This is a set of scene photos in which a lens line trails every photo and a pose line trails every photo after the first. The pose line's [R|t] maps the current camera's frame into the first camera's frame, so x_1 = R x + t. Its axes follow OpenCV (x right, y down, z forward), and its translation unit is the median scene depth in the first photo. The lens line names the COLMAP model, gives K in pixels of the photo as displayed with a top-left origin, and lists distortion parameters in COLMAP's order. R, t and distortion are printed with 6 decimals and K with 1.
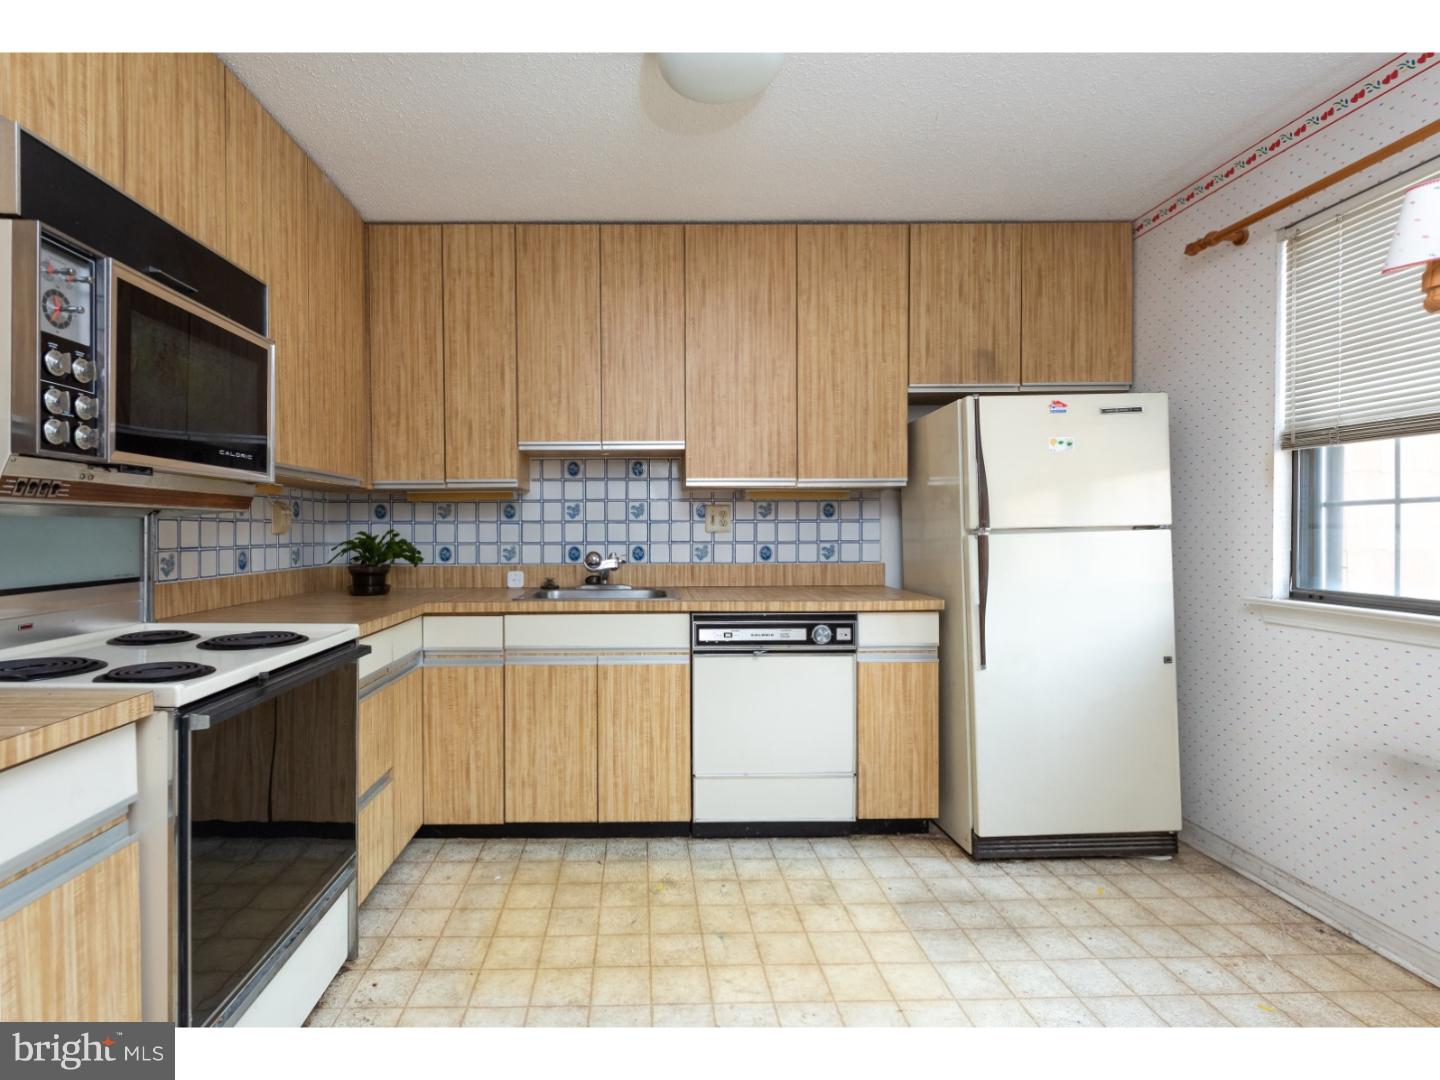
lens RADIAL K [[702.2, 0, 687.3], [0, 702.2, 552.4], [0, 0, 1]] dist [0.008364, -0.004218]
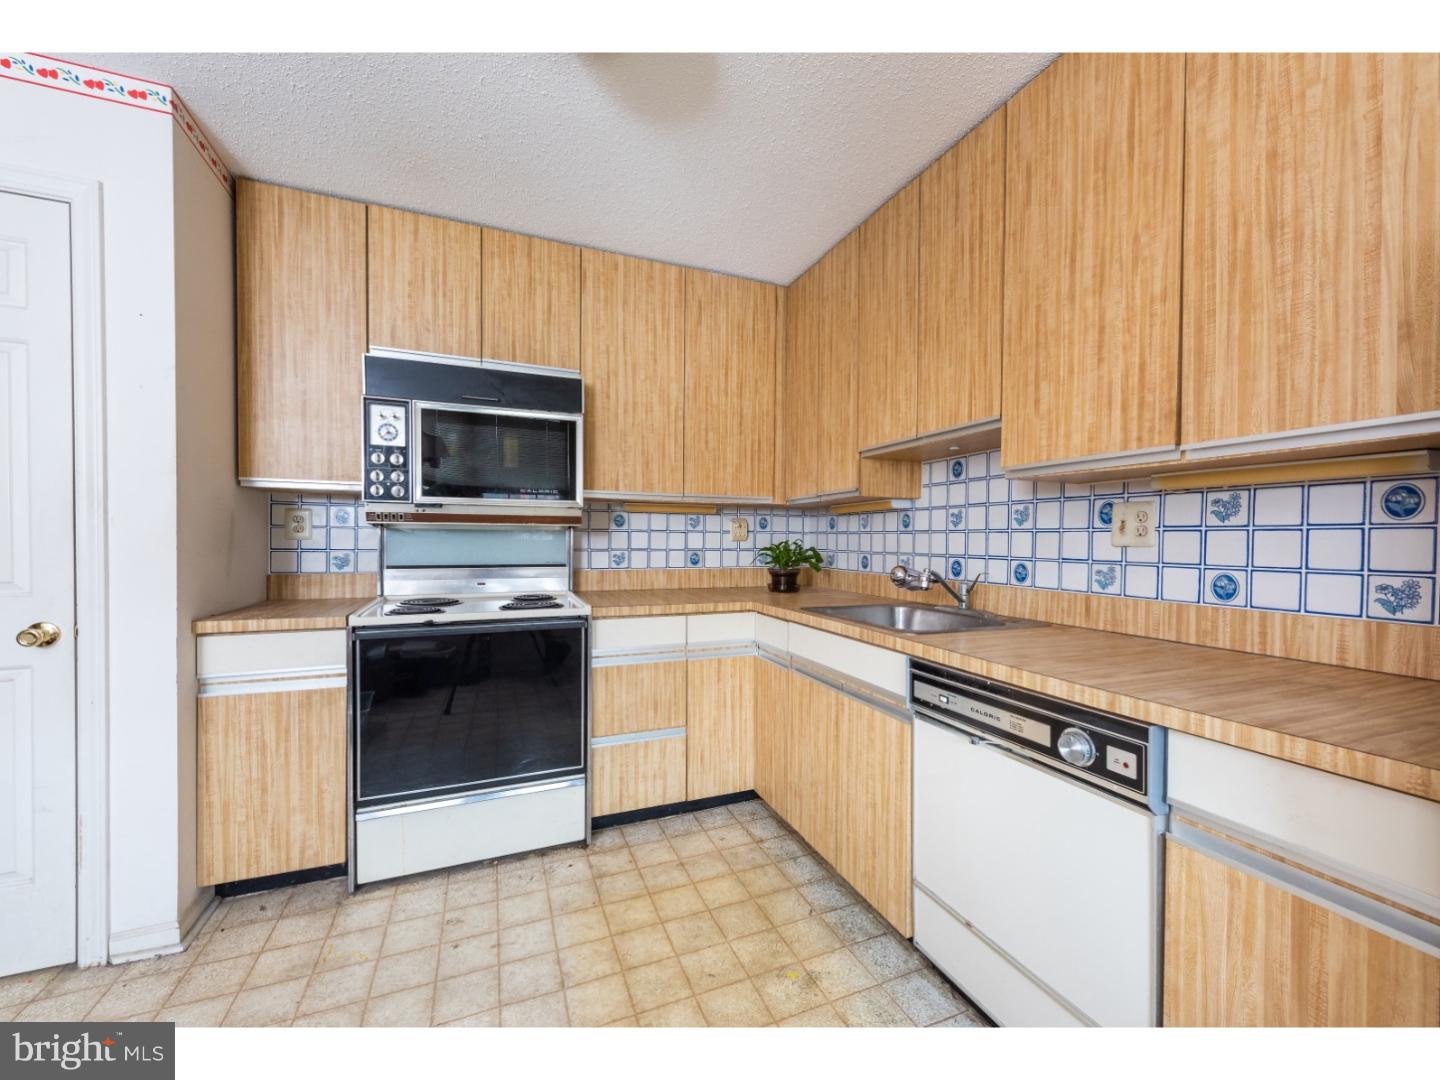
lens RADIAL K [[571.4, 0, 712.2], [0, 571.4, 555.3], [0, 0, 1]] dist [0.003894, -0.001747]
pose [[0.350250, 0.033878, -0.936043, 0.442876], [-0.038017, 0.999036, 0.021932, -0.020758], [0.935884, 0.027904, 0.351201, 0.545269]]
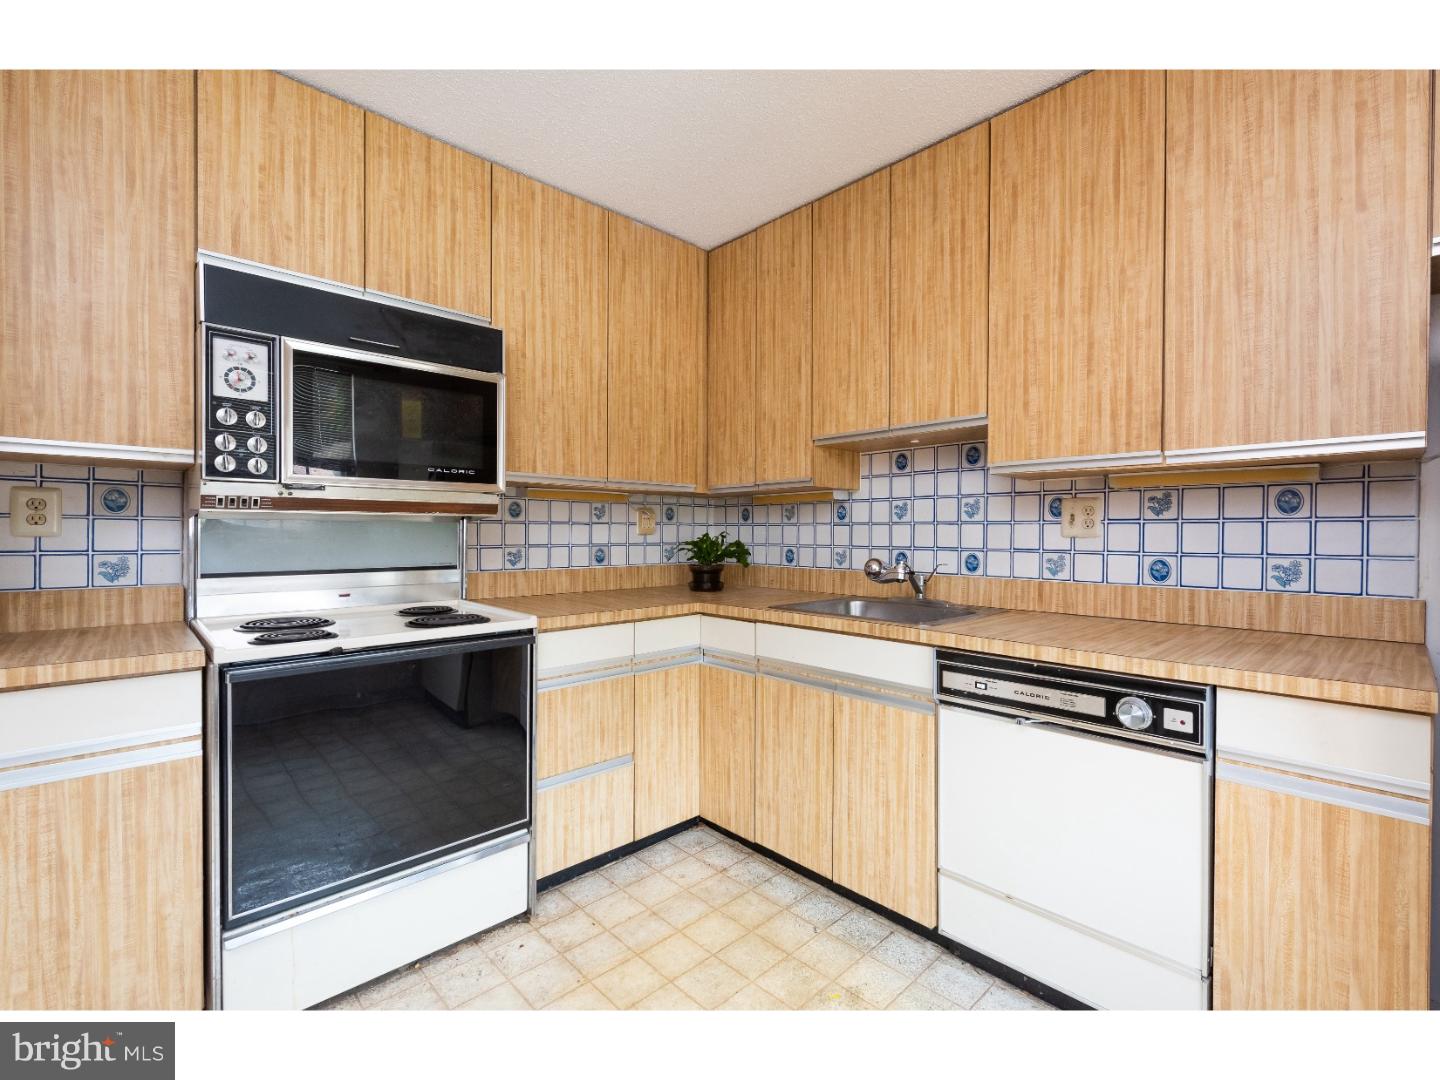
lens RADIAL K [[655.6, 0, 731.6], [0, 655.6, 547.3], [0, 0, 1]] dist [0.002037, -0.003064]
pose [[0.677131, 0.022681, -0.735513, 0.331380], [-0.028436, 0.999585, 0.004645, -0.013529], [0.735313, 0.017770, 0.677495, 0.345157]]
